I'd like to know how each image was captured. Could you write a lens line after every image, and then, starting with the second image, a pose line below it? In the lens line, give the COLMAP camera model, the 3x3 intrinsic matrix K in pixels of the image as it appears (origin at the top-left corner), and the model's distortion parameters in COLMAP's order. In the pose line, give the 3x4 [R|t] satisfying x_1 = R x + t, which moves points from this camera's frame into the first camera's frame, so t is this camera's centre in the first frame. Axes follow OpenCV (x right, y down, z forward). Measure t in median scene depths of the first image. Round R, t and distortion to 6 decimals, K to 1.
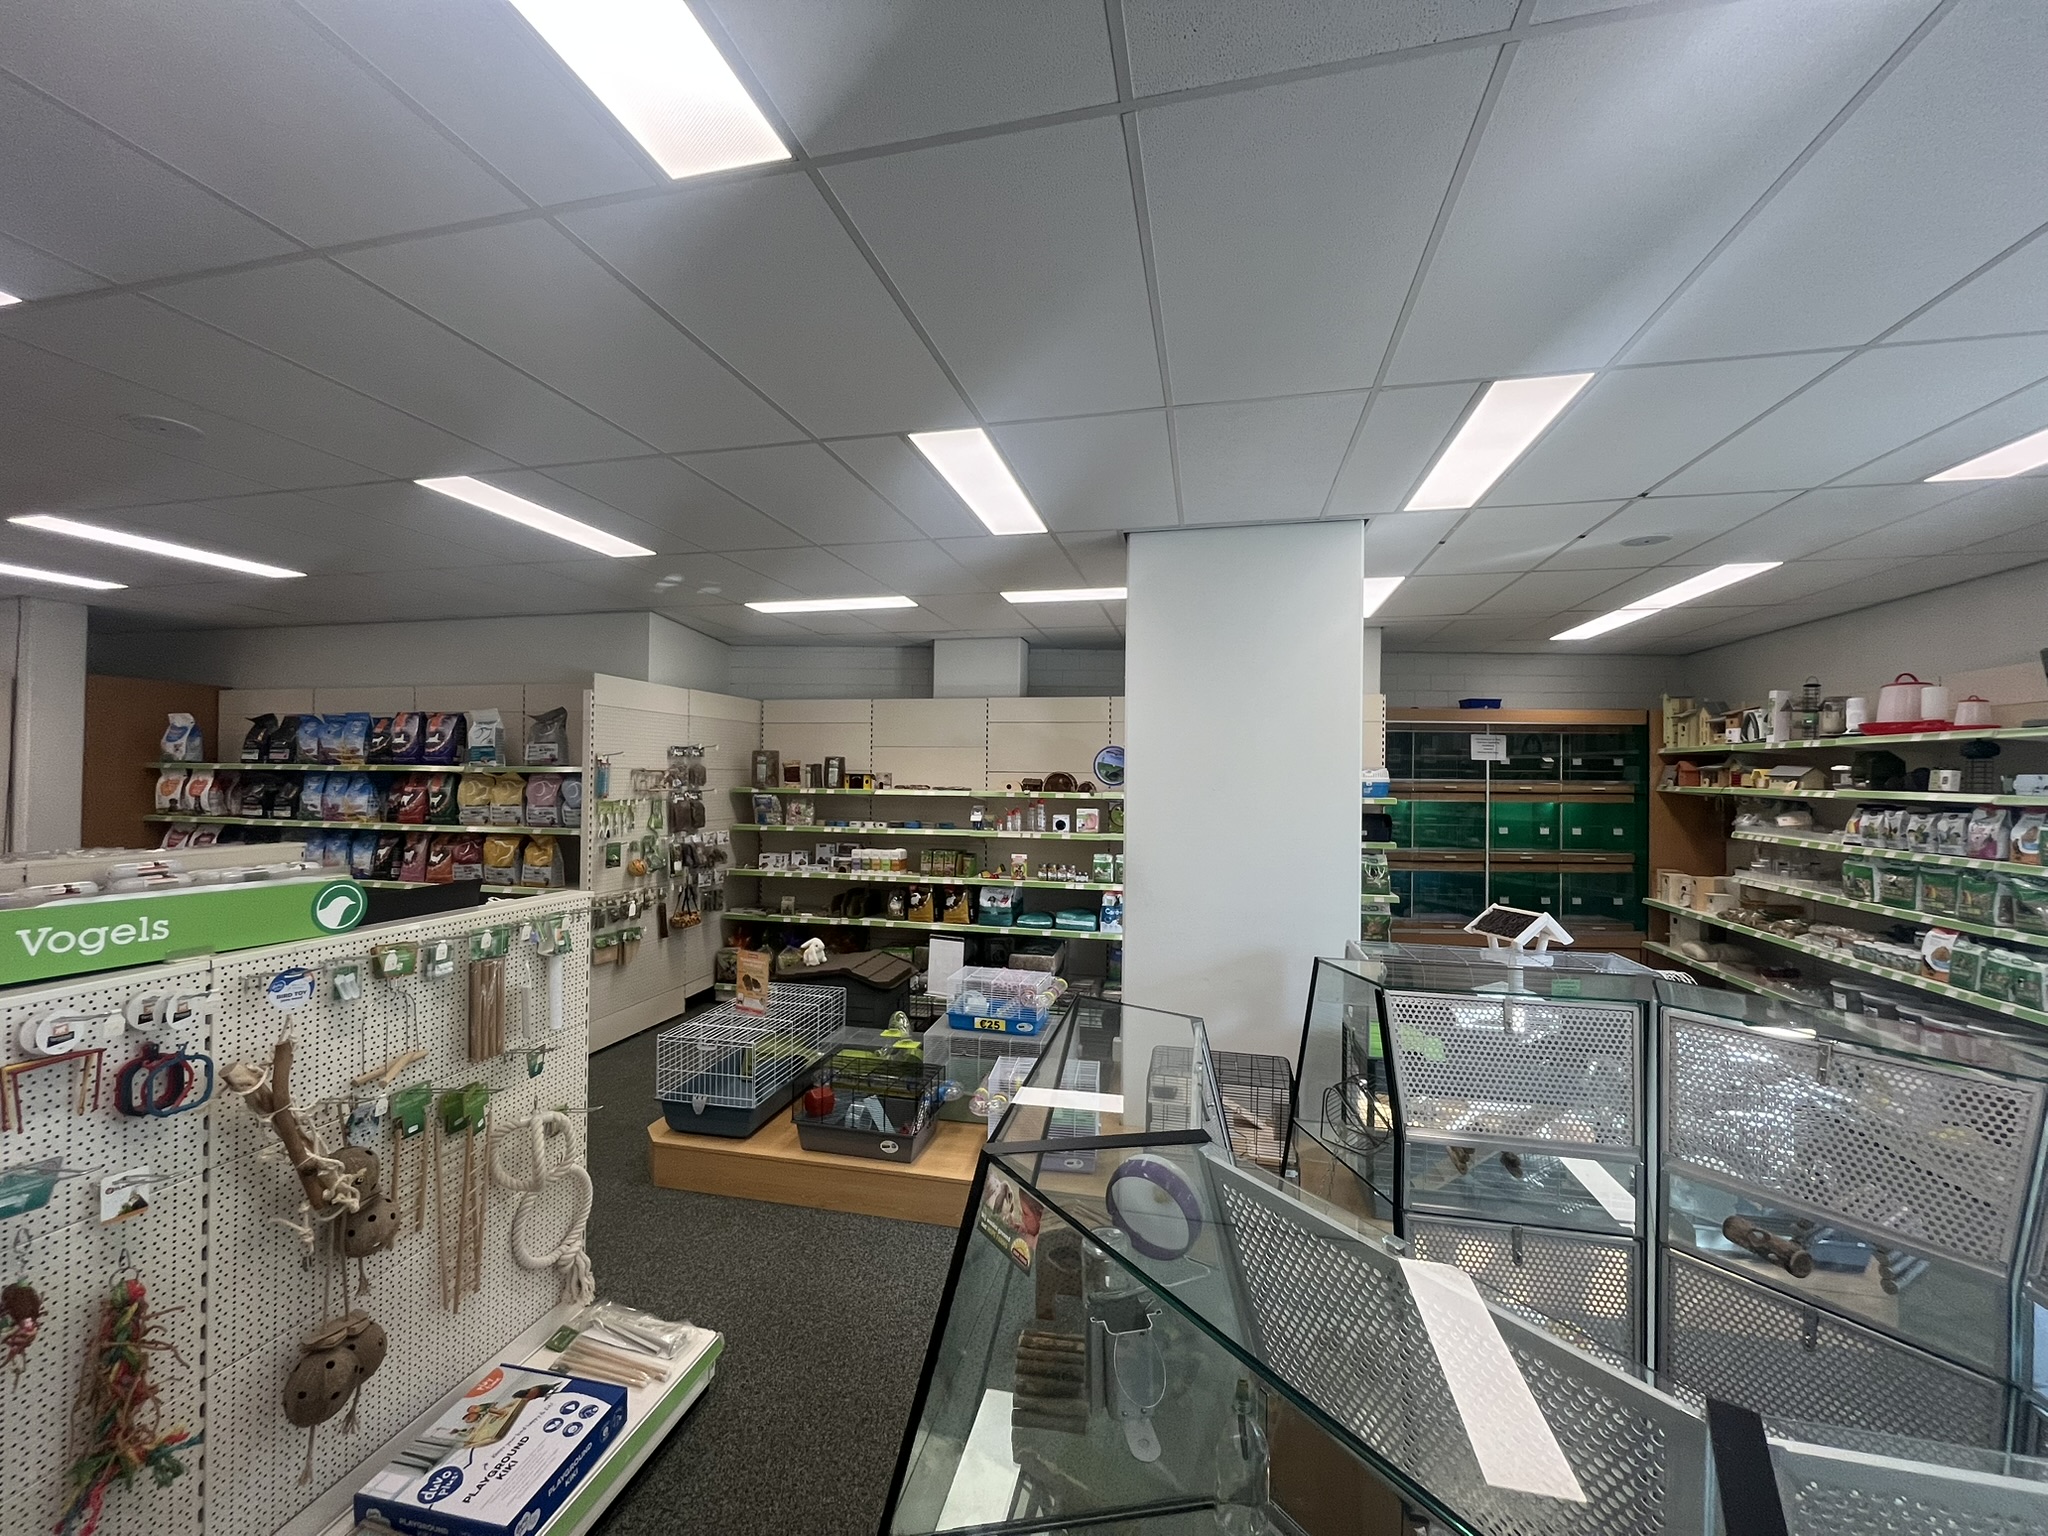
lens RADIAL K [[830.3, 0, 1023.5], [0, 830.3, 772.6], [0, 0, 1]] dist [-0.004662, -0.000920]
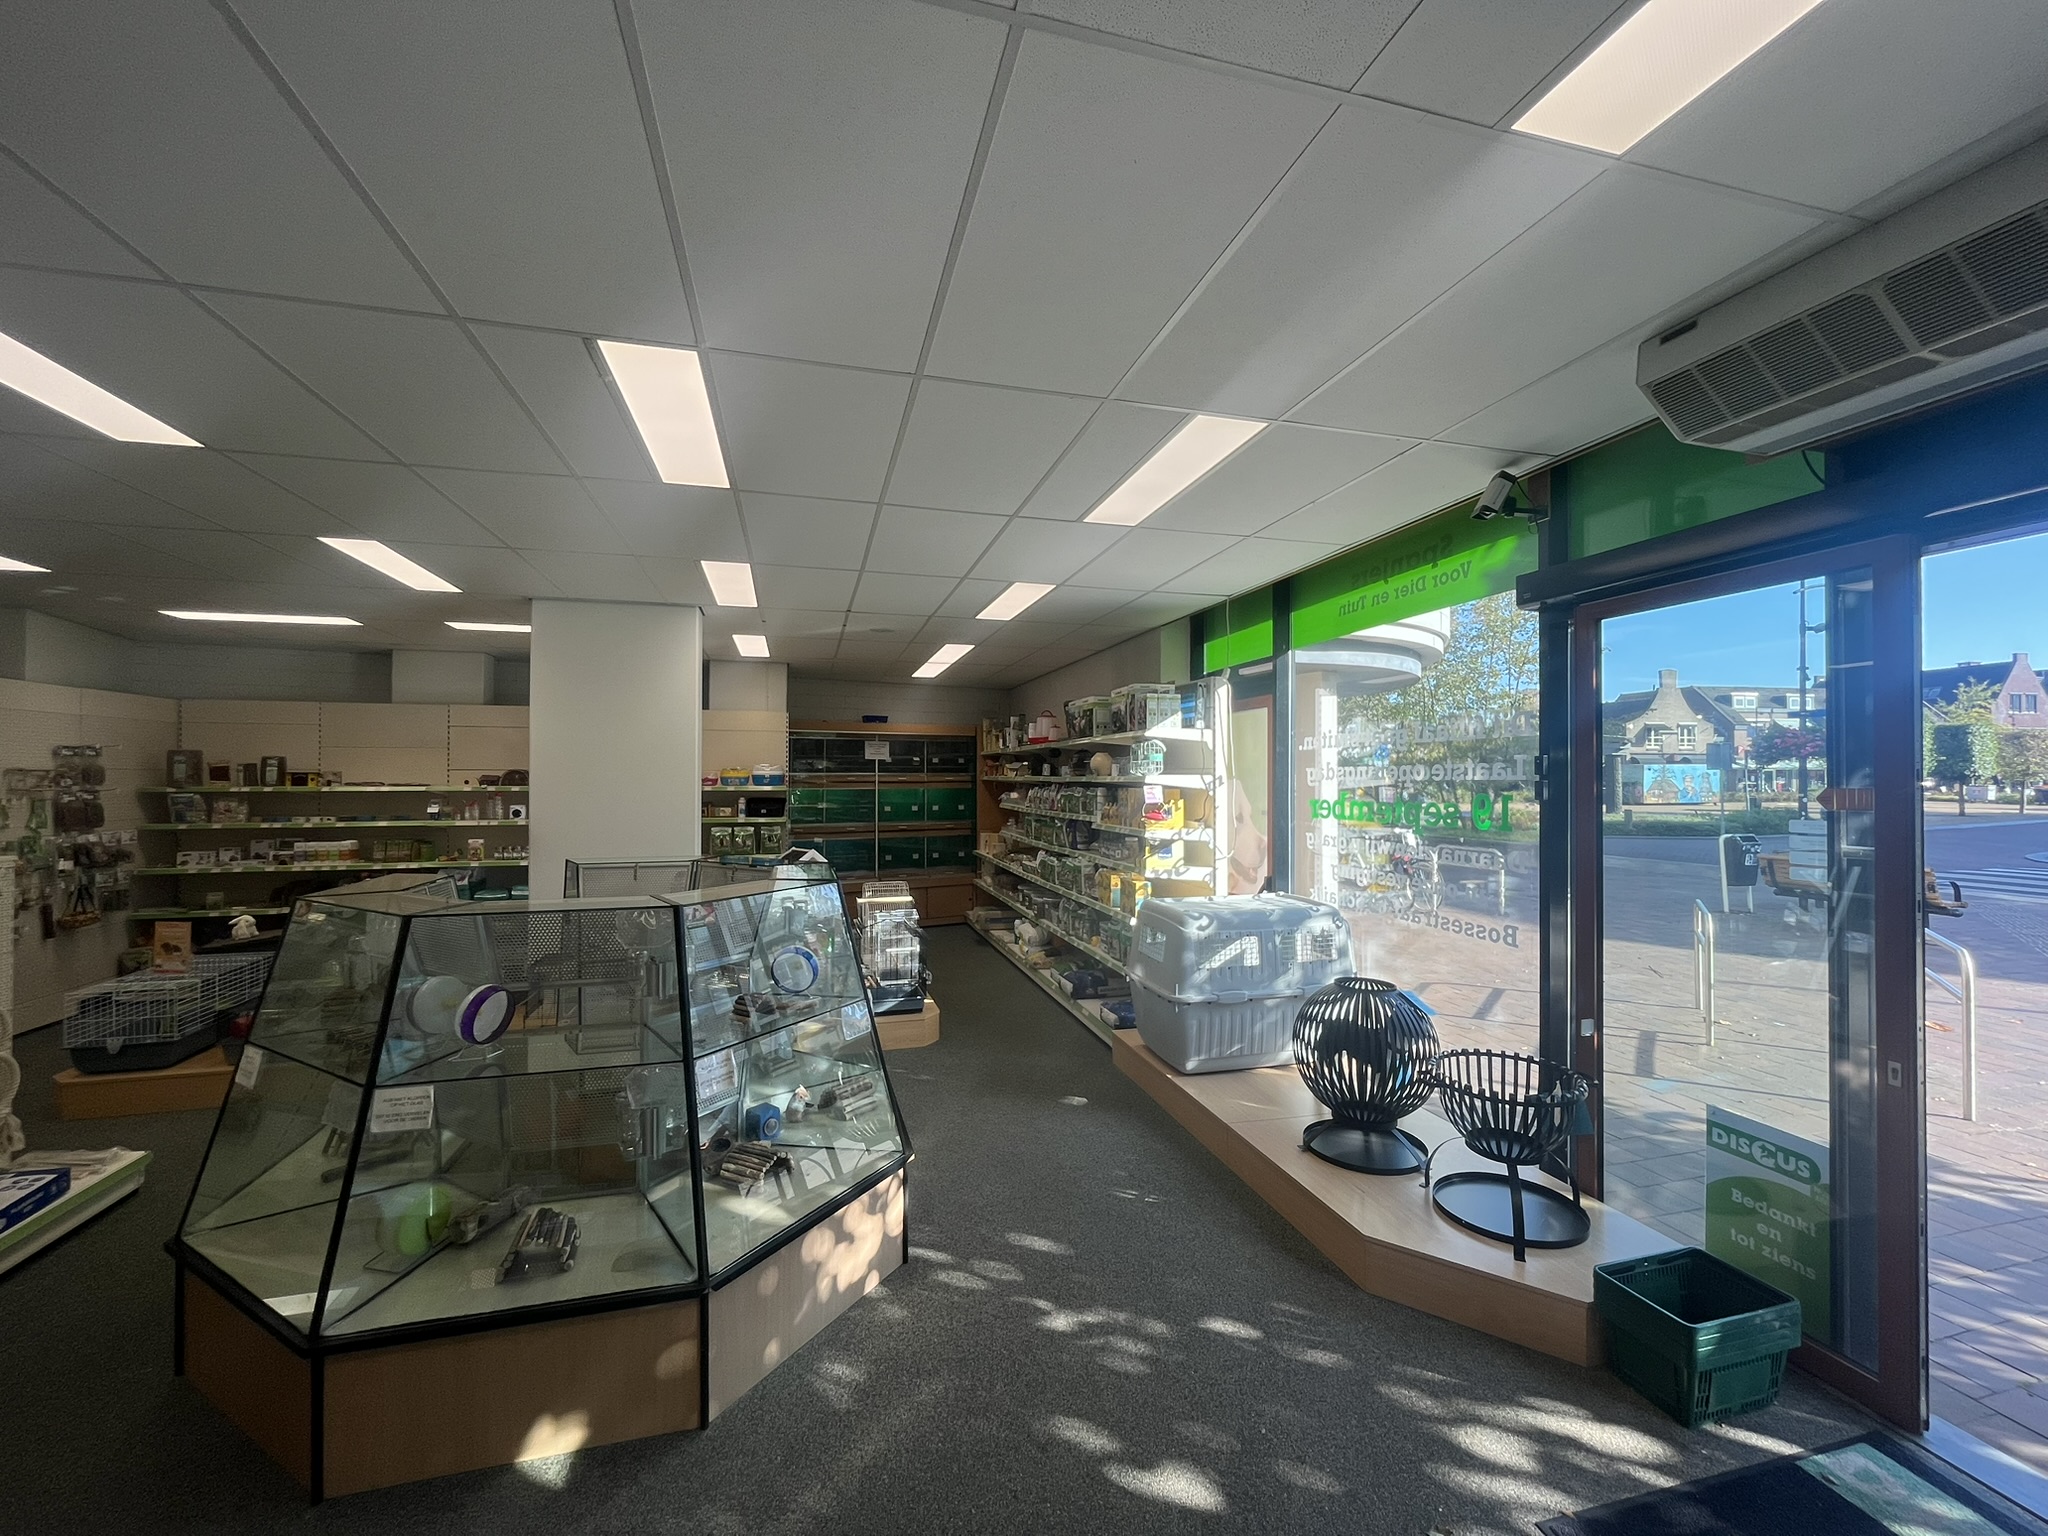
lens RADIAL K [[830.3, 0, 1026.4], [0, 830.3, 772.5], [0, 0, 1]] dist [-0.004662, -0.000920]
pose [[0.879959, -0.008199, 0.474979, 0.120800], [0.008569, 0.999962, 0.001387, 0.008270], [-0.474973, 0.002849, 0.879996, -0.394515]]
